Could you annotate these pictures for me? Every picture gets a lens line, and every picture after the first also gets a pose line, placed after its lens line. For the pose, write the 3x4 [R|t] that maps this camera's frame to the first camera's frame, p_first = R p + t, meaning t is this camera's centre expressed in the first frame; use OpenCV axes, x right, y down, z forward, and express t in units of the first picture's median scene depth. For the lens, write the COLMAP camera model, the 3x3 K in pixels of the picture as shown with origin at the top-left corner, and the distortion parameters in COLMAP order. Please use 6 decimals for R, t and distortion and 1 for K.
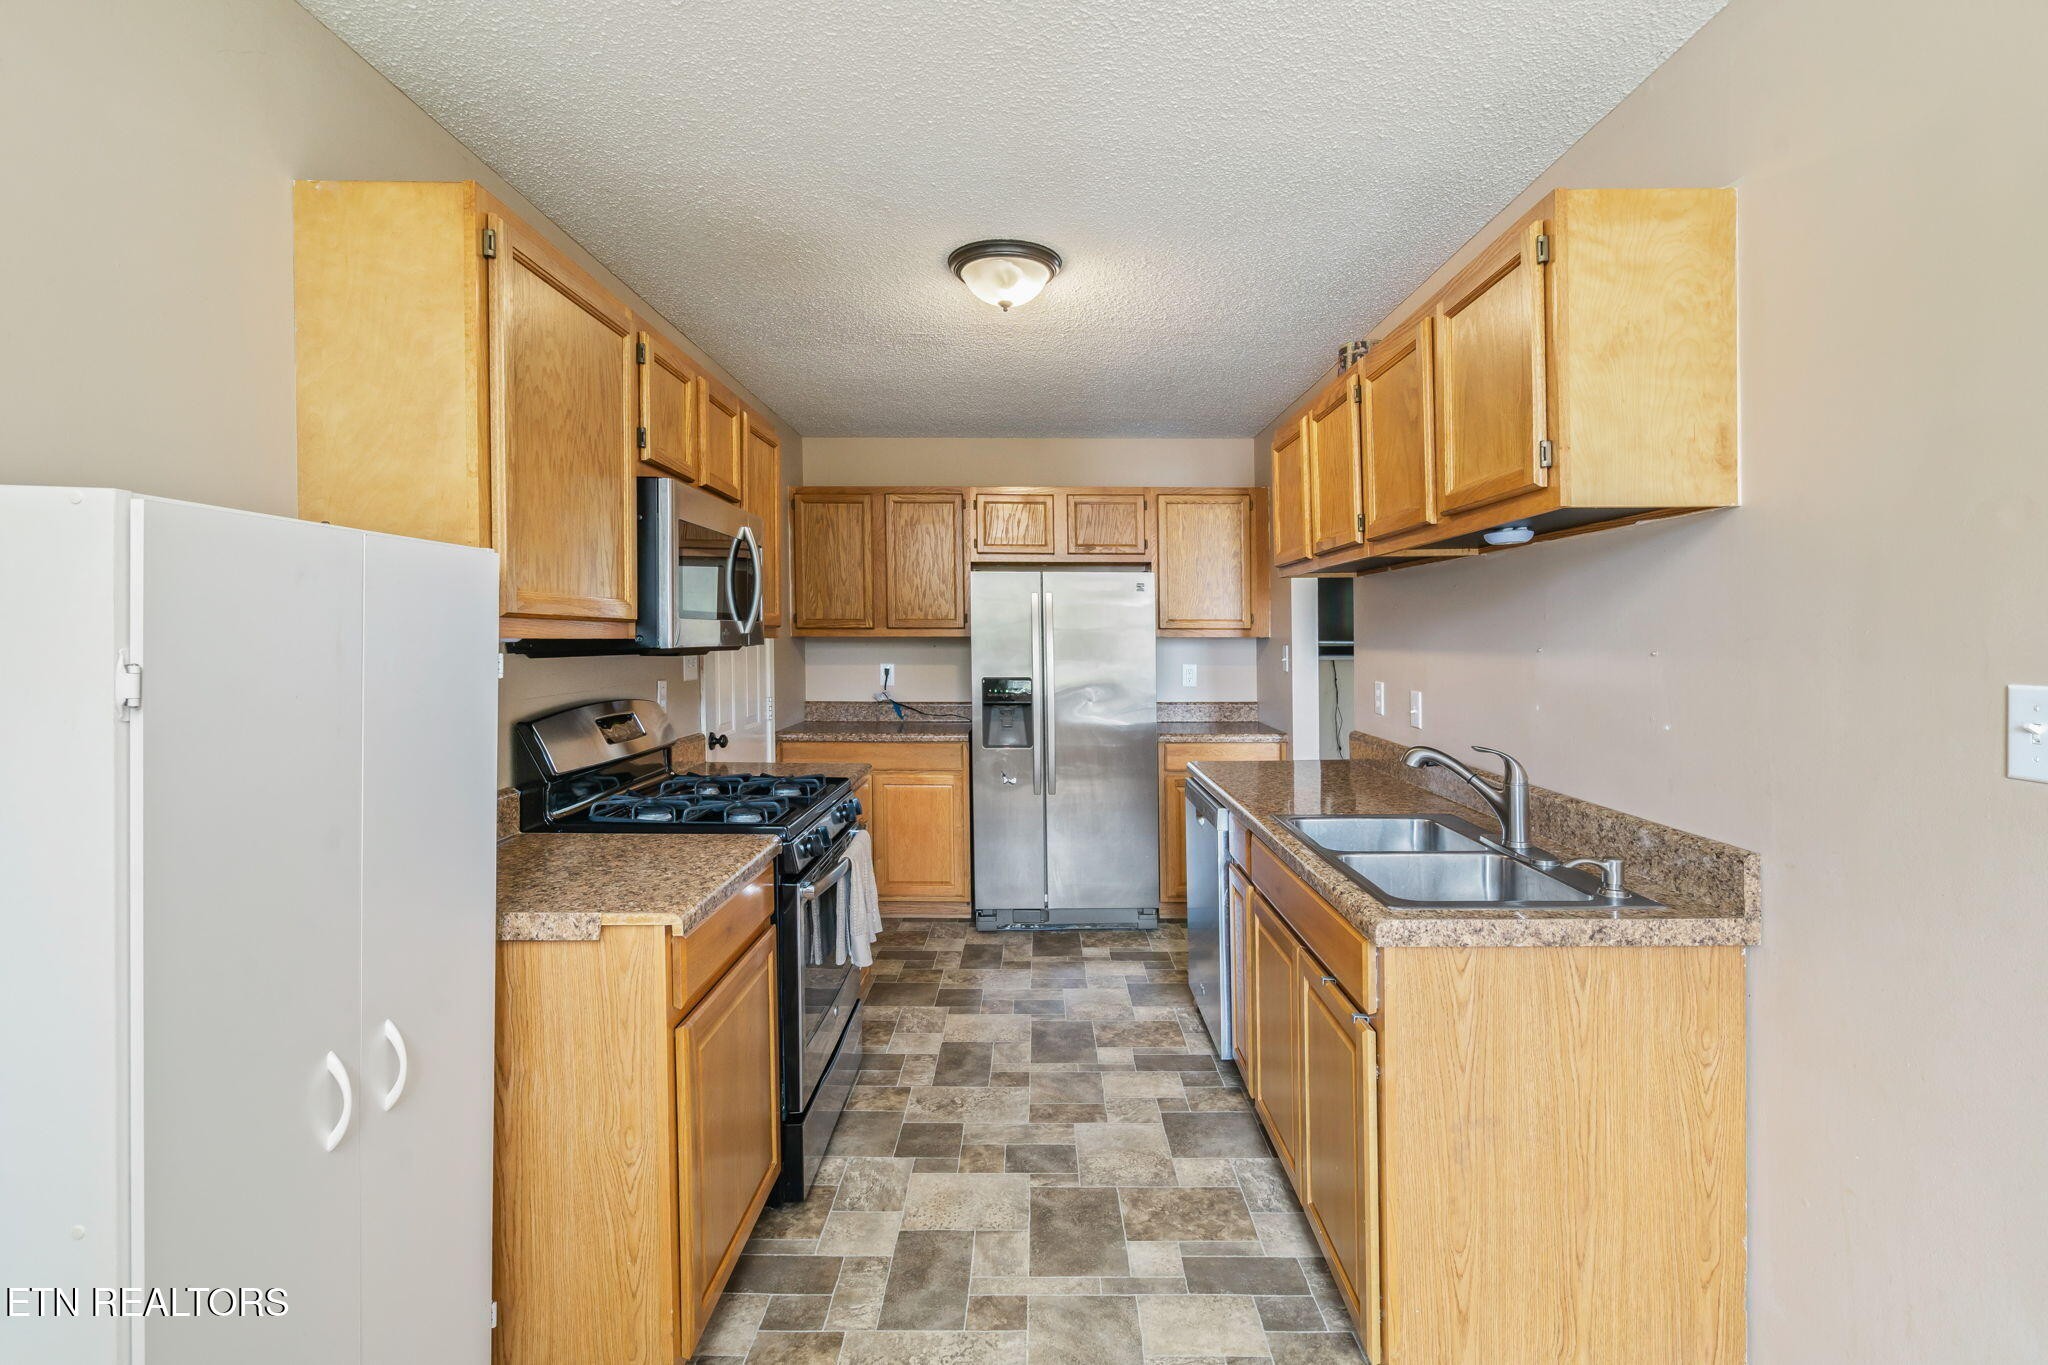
lens RADIAL K [[926.3, 0, 1021.3], [0, 926.3, 662.7], [0, 0, 1]] dist [-0.001581, -0.000176]
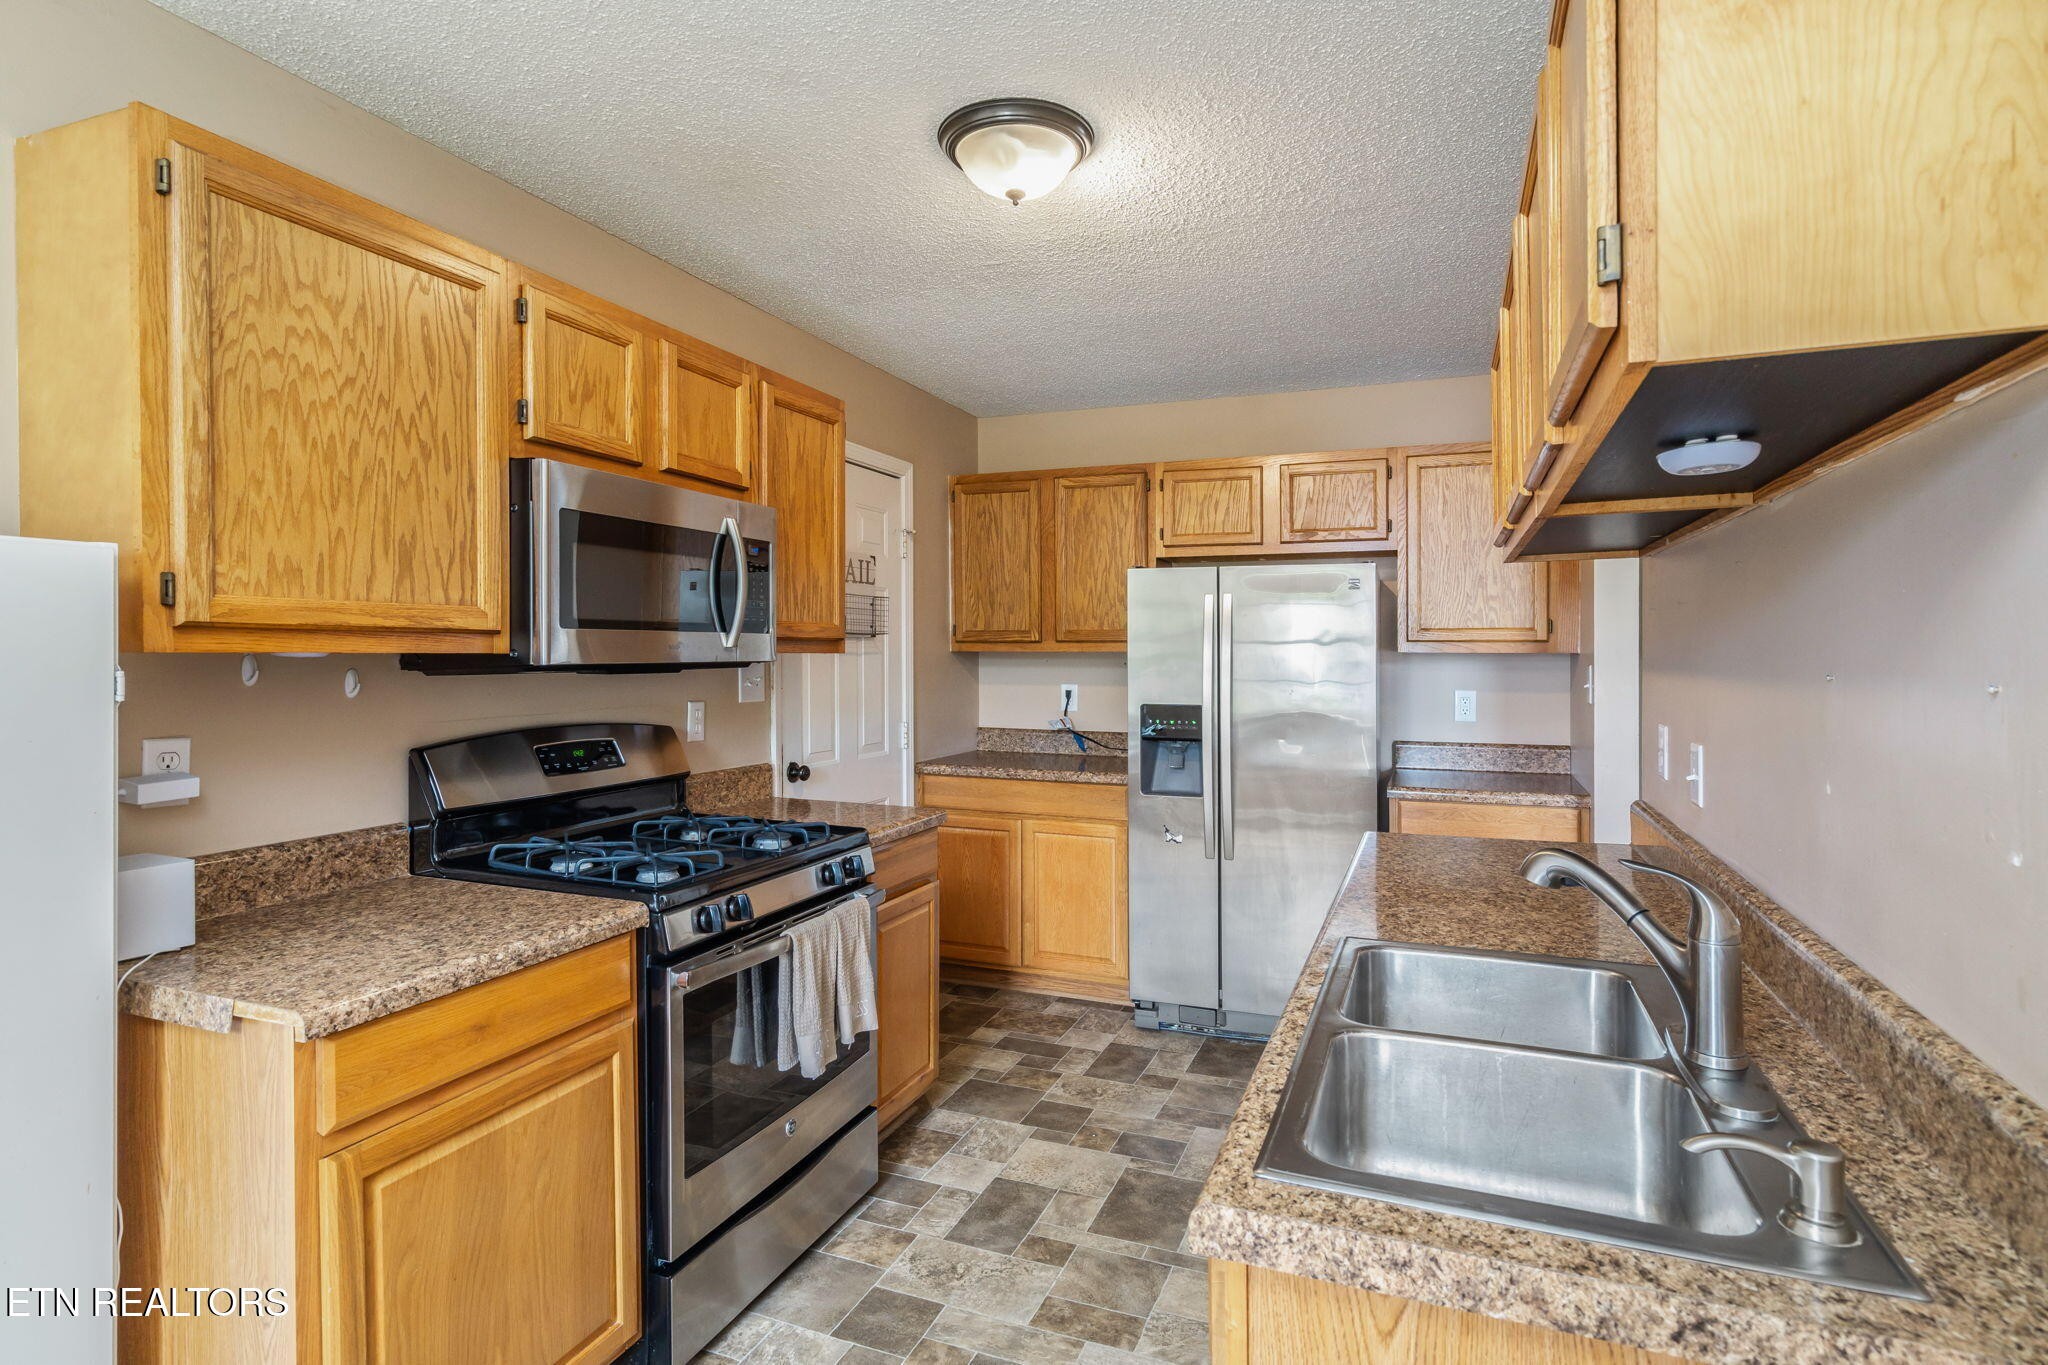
lens RADIAL K [[1022.4, 0, 1039.6], [0, 1022.4, 681.9], [0, 0, 1]] dist [0.004007, 0.001050]
pose [[0.932227, 0.011344, -0.361697, 0.219434], [-0.011026, 0.999935, 0.002942, -0.004856], [0.361707, 0.001246, 0.932291, 0.189388]]
